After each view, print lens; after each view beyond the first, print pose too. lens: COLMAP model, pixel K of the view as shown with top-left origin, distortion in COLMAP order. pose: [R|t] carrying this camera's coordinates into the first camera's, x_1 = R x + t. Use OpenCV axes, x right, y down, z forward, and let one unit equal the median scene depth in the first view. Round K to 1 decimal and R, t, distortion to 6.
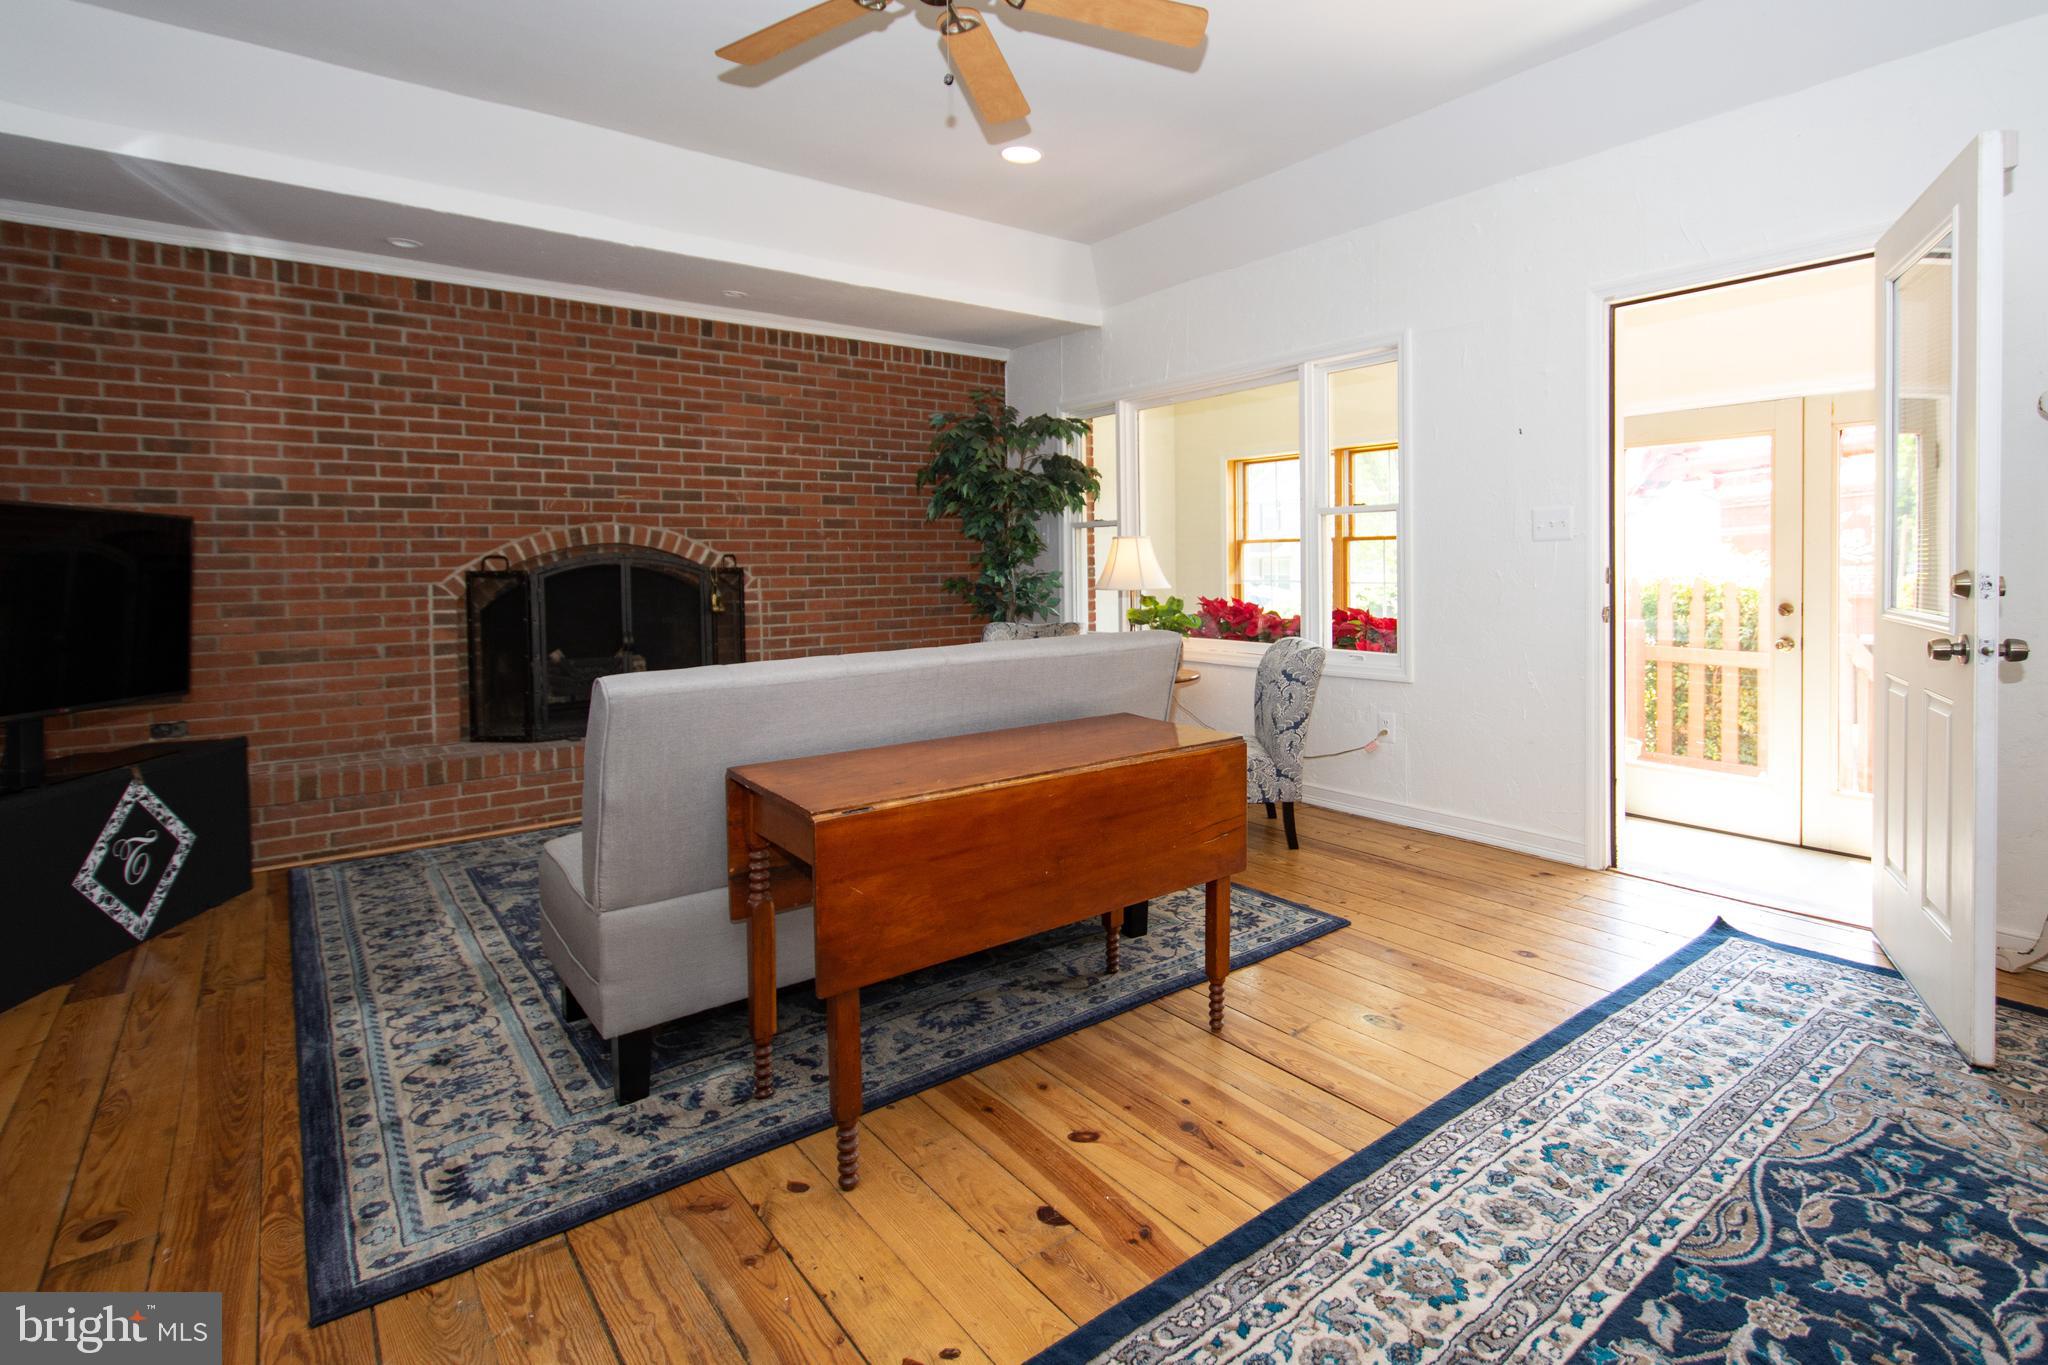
lens RADIAL K [[1003.1, 0, 1118.7], [0, 1003.1, 593.2], [0, 0, 1]] dist [0.007365, -0.001898]
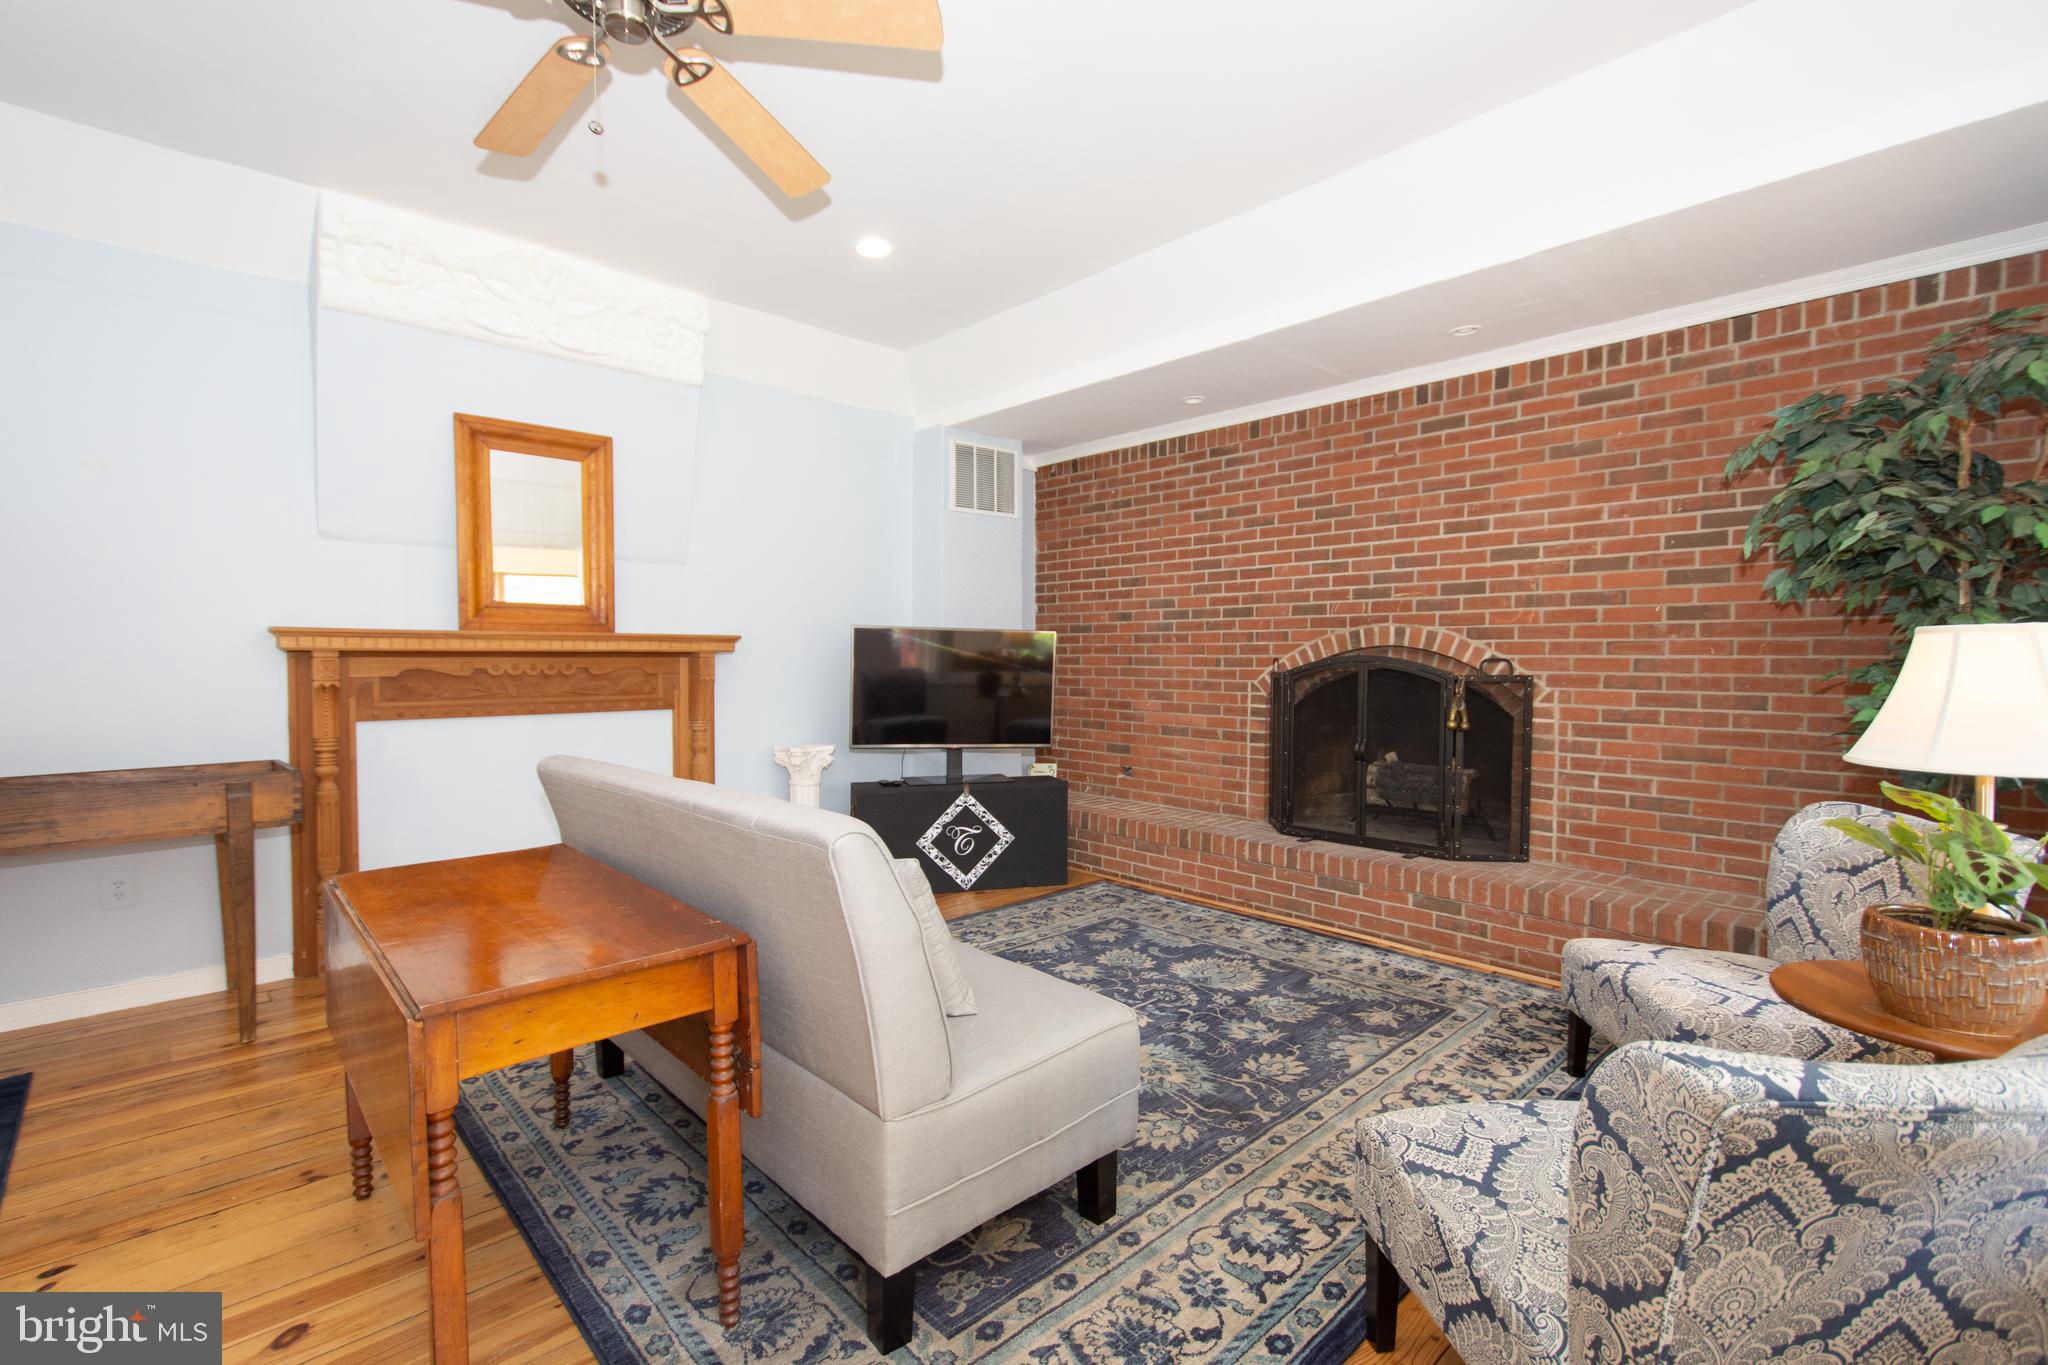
lens RADIAL K [[892.2, 0, 1026.2], [0, 892.2, 692.3], [0, 0, 1]] dist [0.012919, -0.003674]
pose [[0.092642, 0.051021, -0.994391, 0.328444], [-0.037862, 0.998145, 0.047686, -0.036383], [0.994979, 0.033232, 0.094402, 0.646147]]
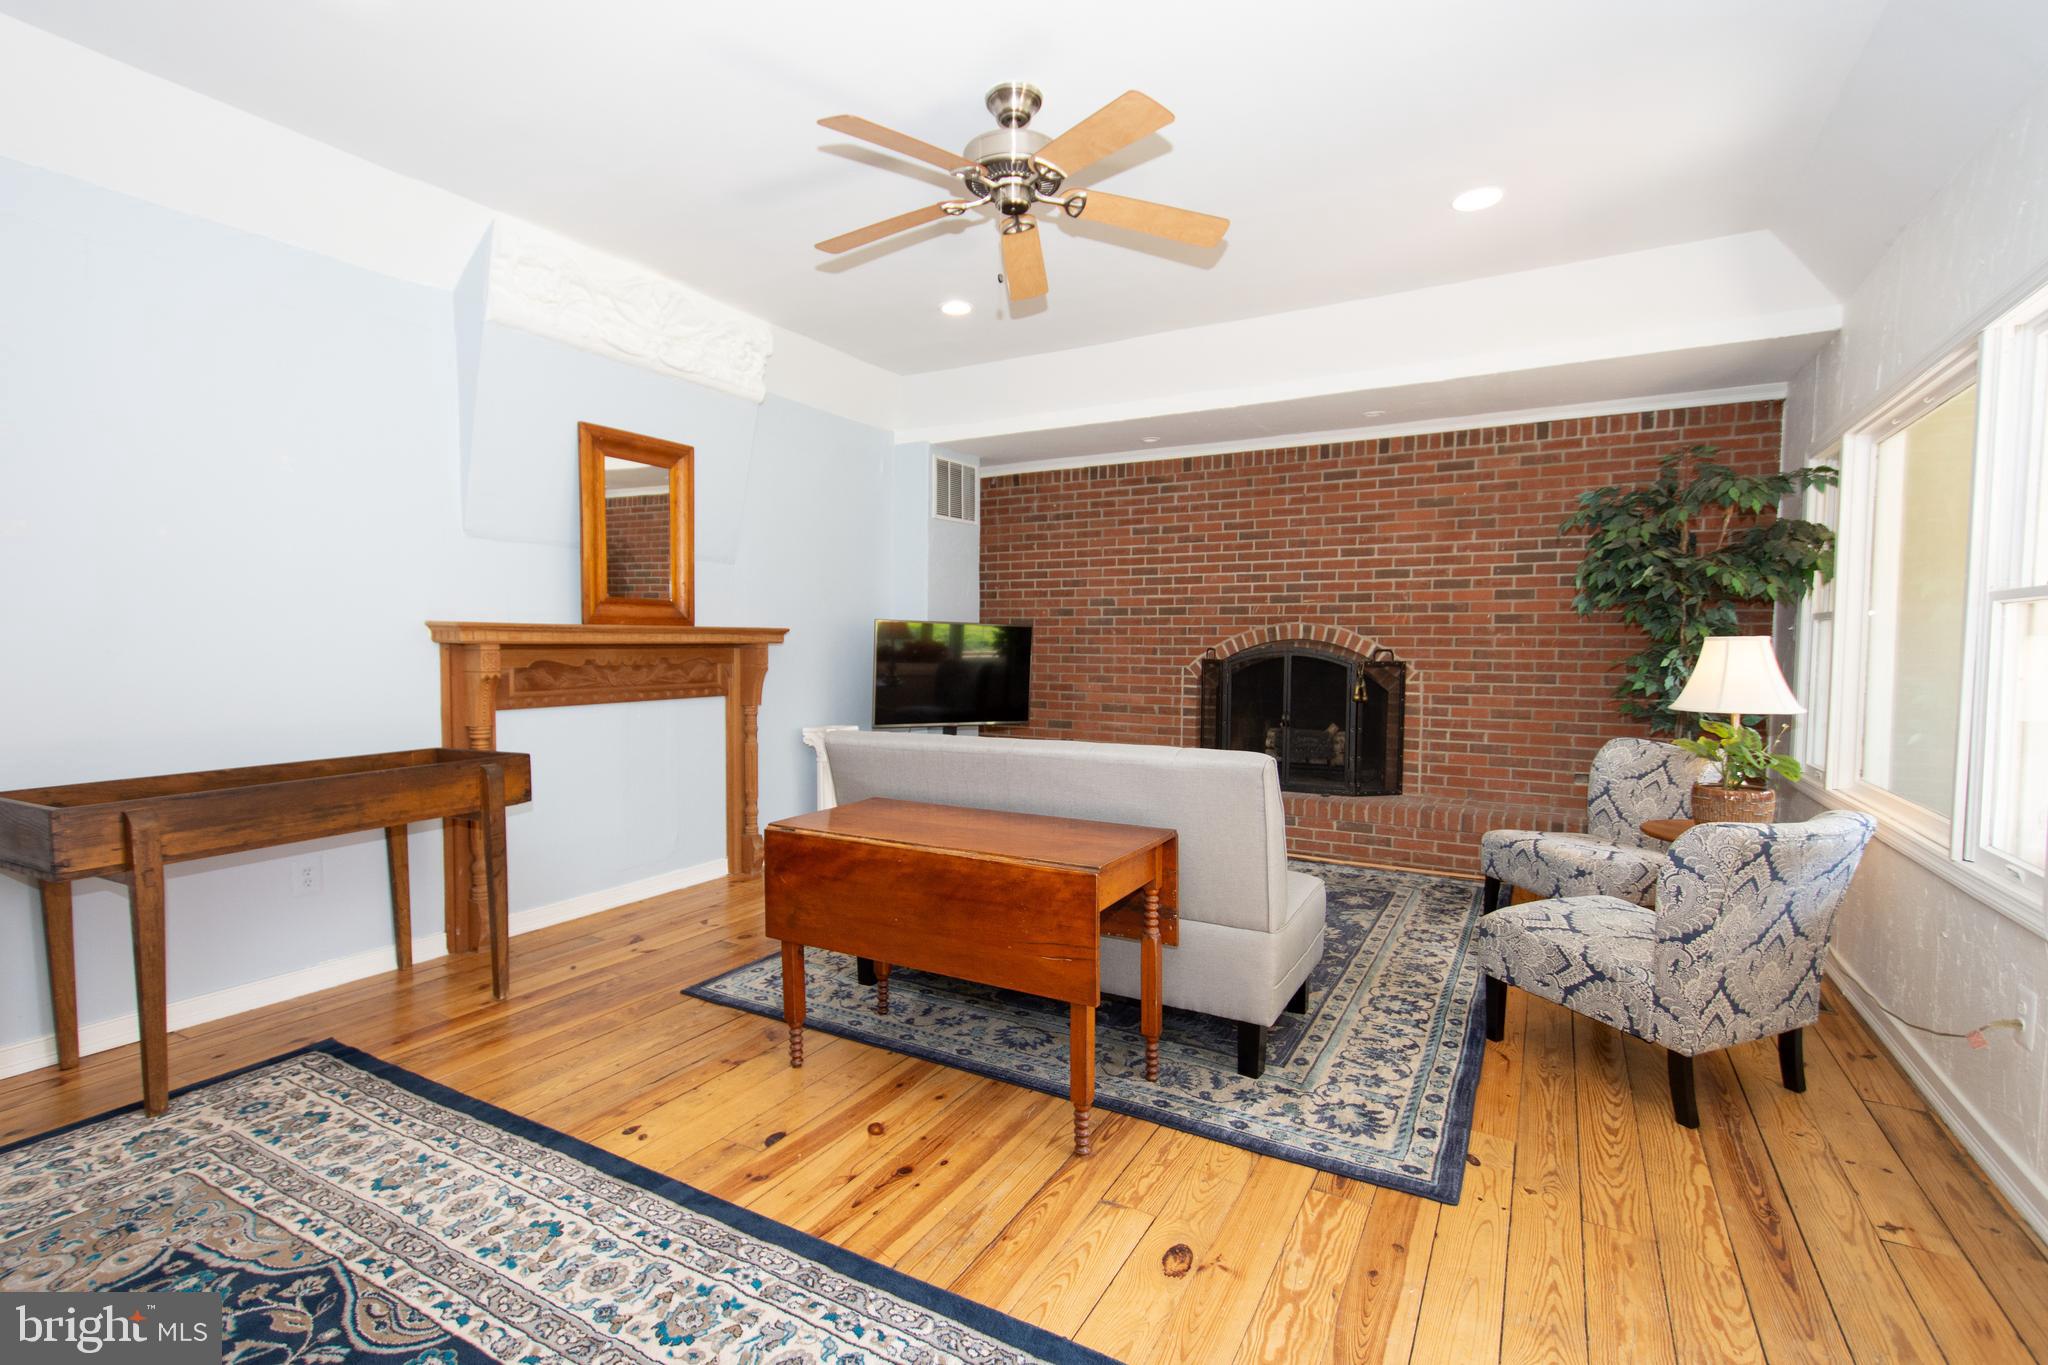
lens RADIAL K [[892.2, 0, 1034.3], [0, 892.2, 694.0], [0, 0, 1]] dist [0.012919, -0.003674]
pose [[0.374585, 0.066488, -0.924806, 0.439429], [-0.040302, 0.997650, 0.055401, -0.033027], [0.926316, 0.016519, 0.376384, 0.313833]]
